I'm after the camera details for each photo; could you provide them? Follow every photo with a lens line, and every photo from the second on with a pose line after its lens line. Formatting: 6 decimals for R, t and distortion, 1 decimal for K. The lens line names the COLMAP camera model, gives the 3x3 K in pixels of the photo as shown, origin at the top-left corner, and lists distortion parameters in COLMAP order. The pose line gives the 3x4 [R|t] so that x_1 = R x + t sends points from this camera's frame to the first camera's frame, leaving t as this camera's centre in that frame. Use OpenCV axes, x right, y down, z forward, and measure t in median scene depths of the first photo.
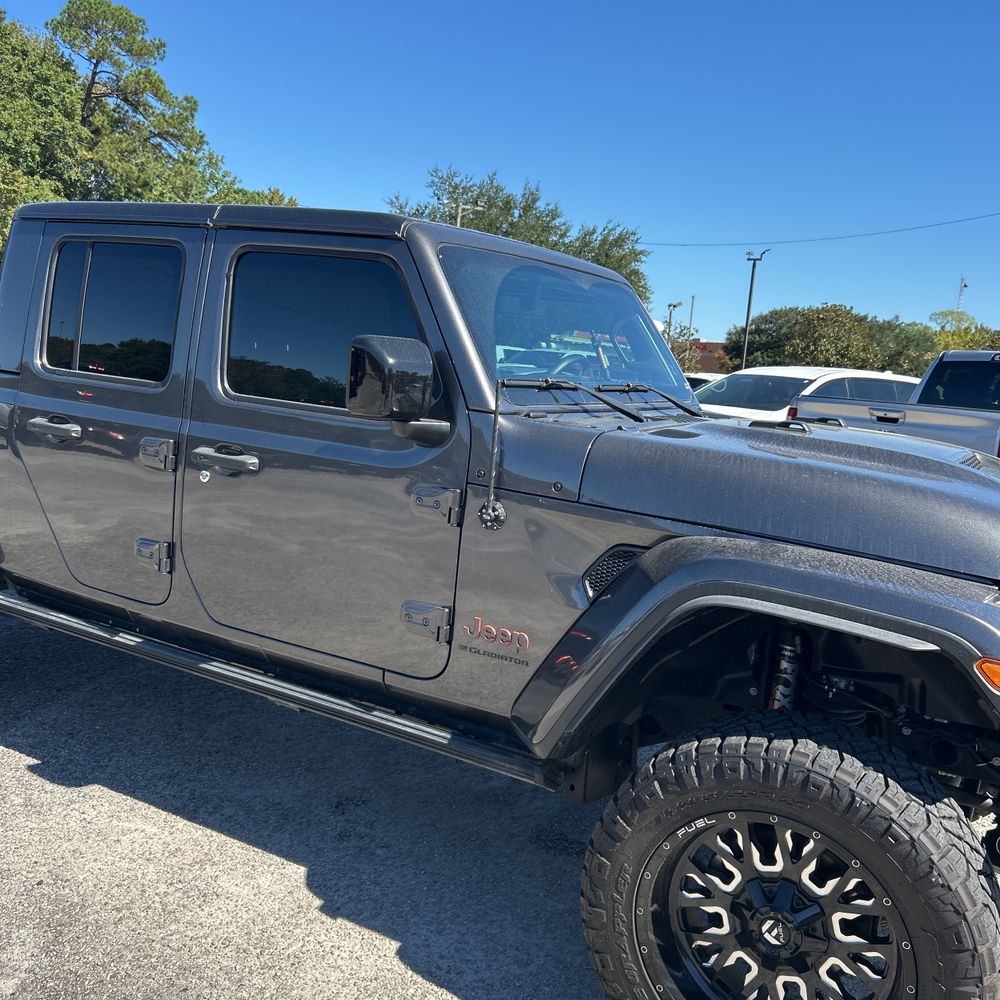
lens RADIAL K [[1012.4, 0, 478.6], [0, 1012.4, 504.1], [0, 0, 1]] dist [0.021333, 0.000000]
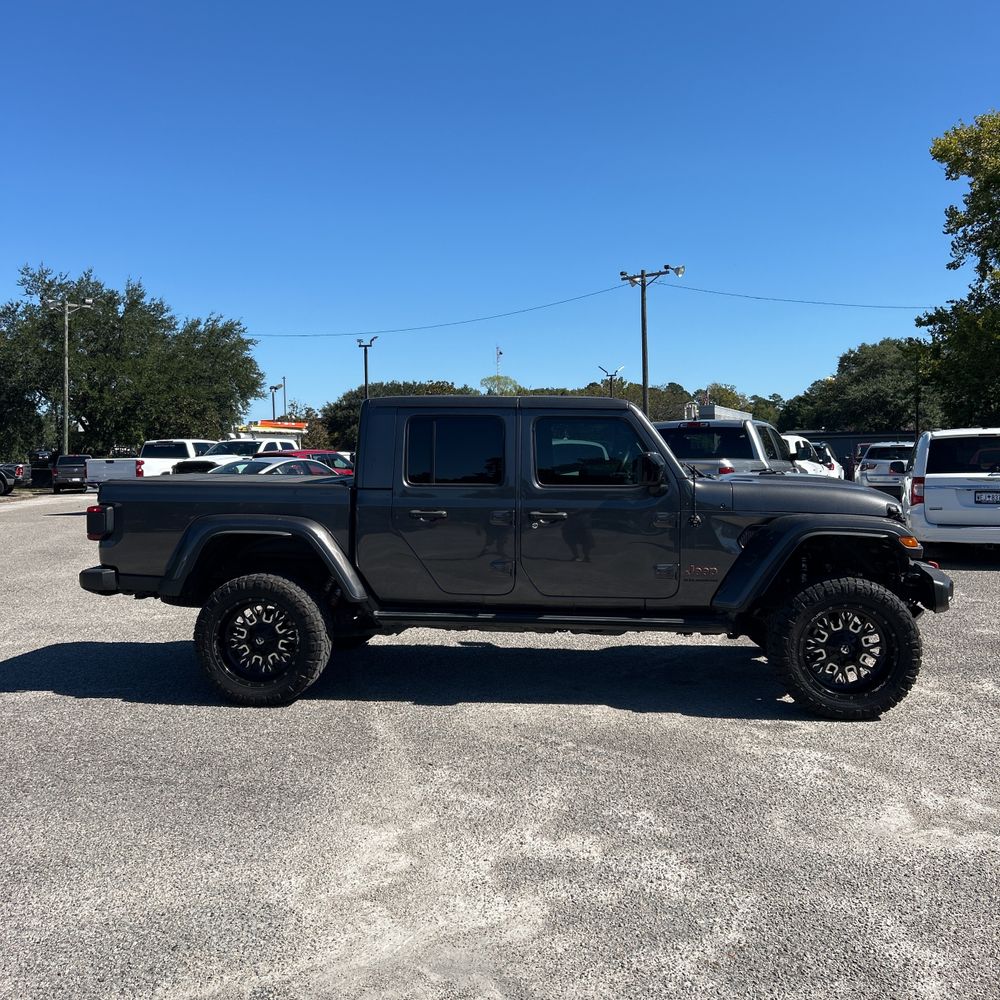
lens RADIAL K [[1012.4, 0, 481.9], [0, 1012.4, 494.1], [0, 0, 1]] dist [0.021333, 0.000000]
pose [[0.908892, -0.106549, 0.403191, -1.347790], [0.139894, 0.988688, -0.054081, 0.005549], [-0.392868, 0.105558, 0.913517, -0.959887]]
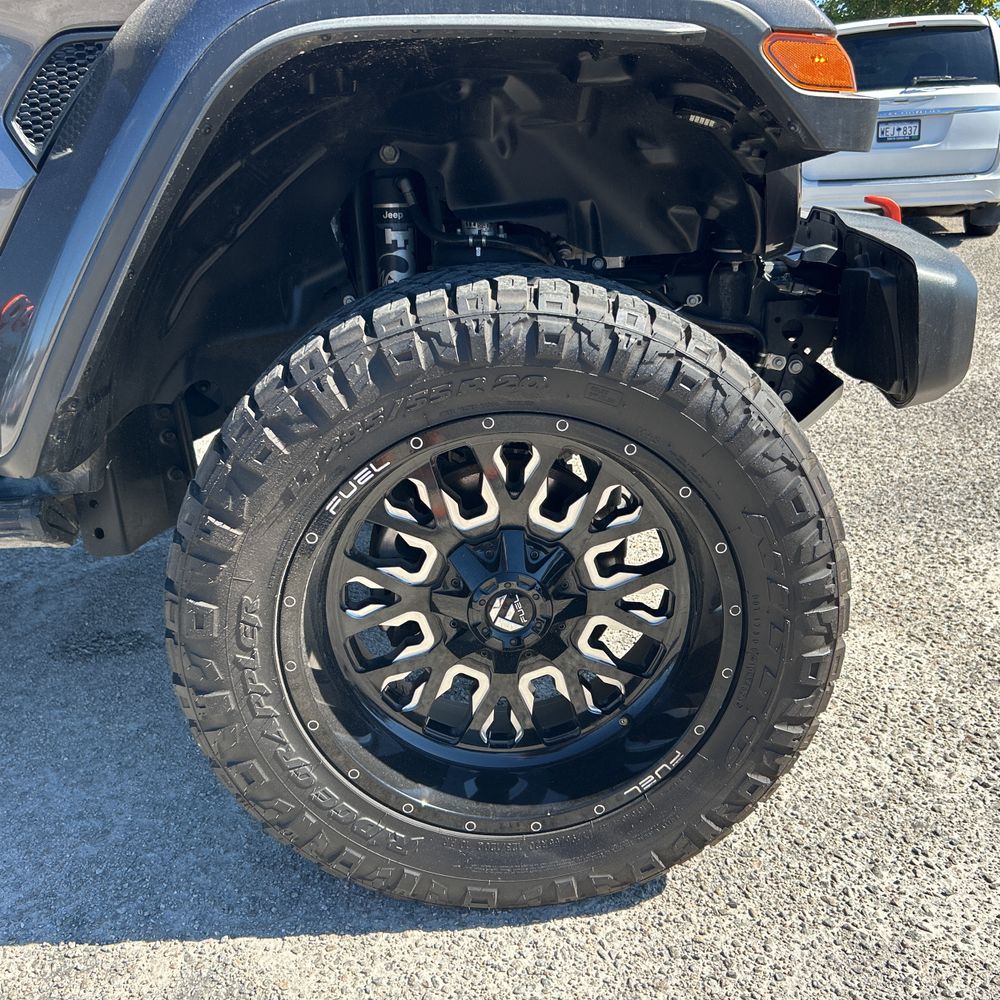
lens RADIAL K [[1012.4, 0, 503.7], [0, 1012.4, 487.0], [0, 0, 1]] dist [0.021333, 0.000000]
pose [[0.832969, -0.282474, 0.475785, 0.015475], [0.187230, 0.953040, 0.238032, 0.159631], [-0.520680, -0.109192, 0.846741, 0.389950]]
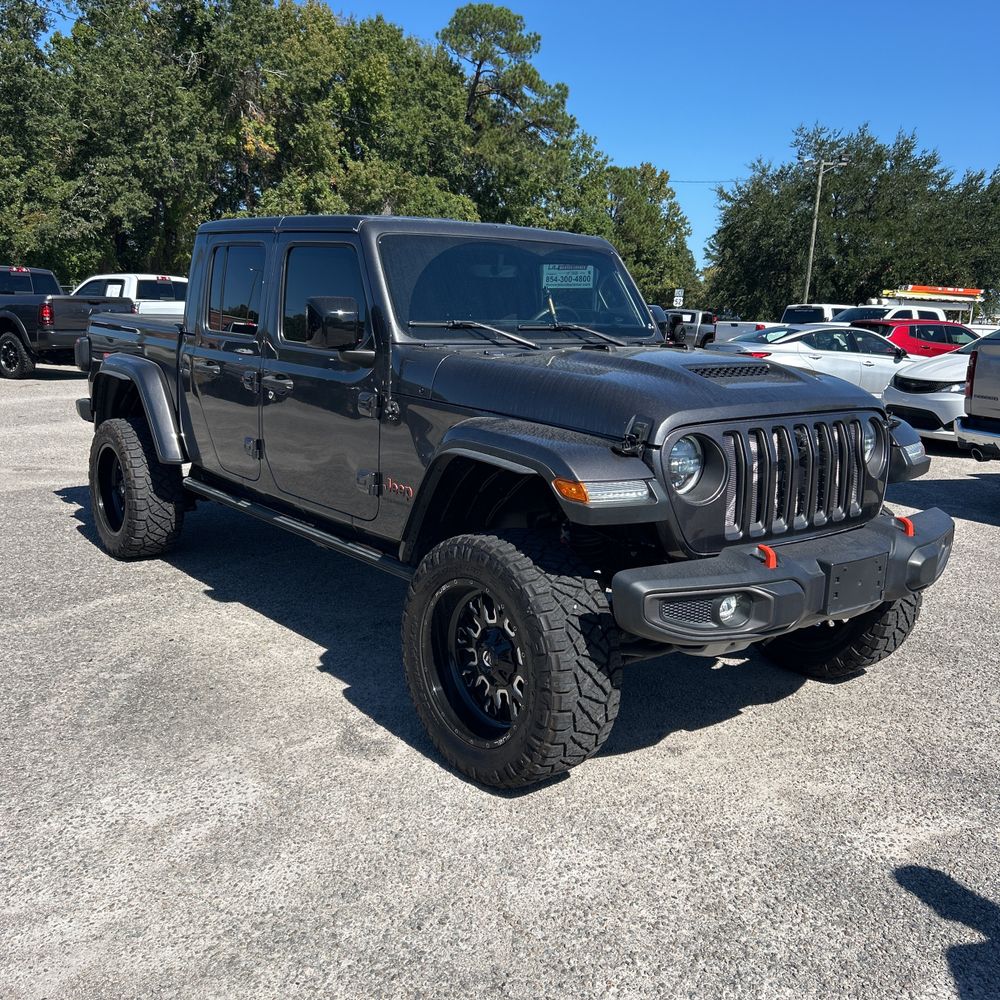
lens RADIAL K [[1012.4, 0, 502.1], [0, 1012.4, 500.2], [0, 0, 1]] dist [0.021333, 0.000000]
pose [[0.938660, 0.017439, -0.344404, 0.673681], [-0.009482, 0.999648, 0.024773, 0.104094], [0.344715, -0.019988, 0.938495, -0.377445]]
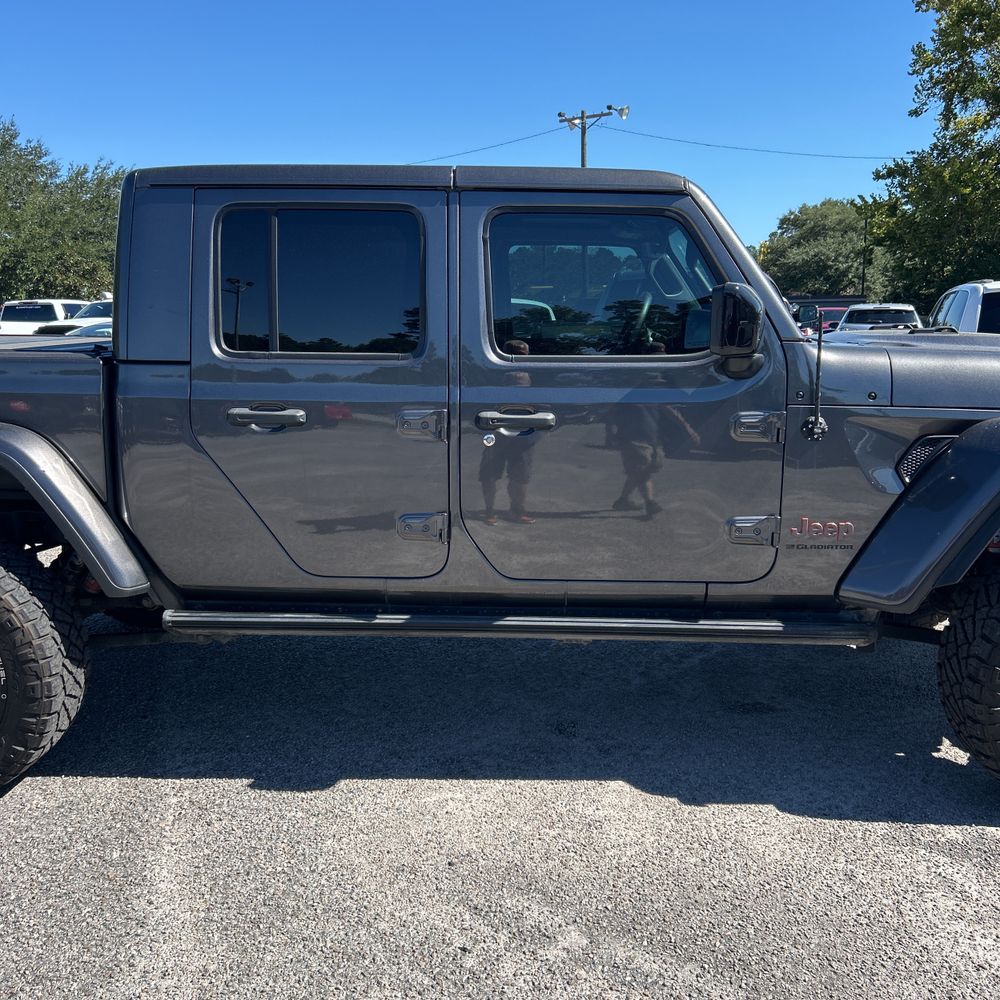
lens RADIAL K [[1012.4, 0, 482.1], [0, 1012.4, 498.5], [0, 0, 1]] dist [0.021333, 0.000000]
pose [[0.877078, -0.168703, 0.449748, -0.835849], [0.144748, 0.985599, 0.087423, -0.065896], [-0.458019, -0.011577, 0.888867, 0.115948]]
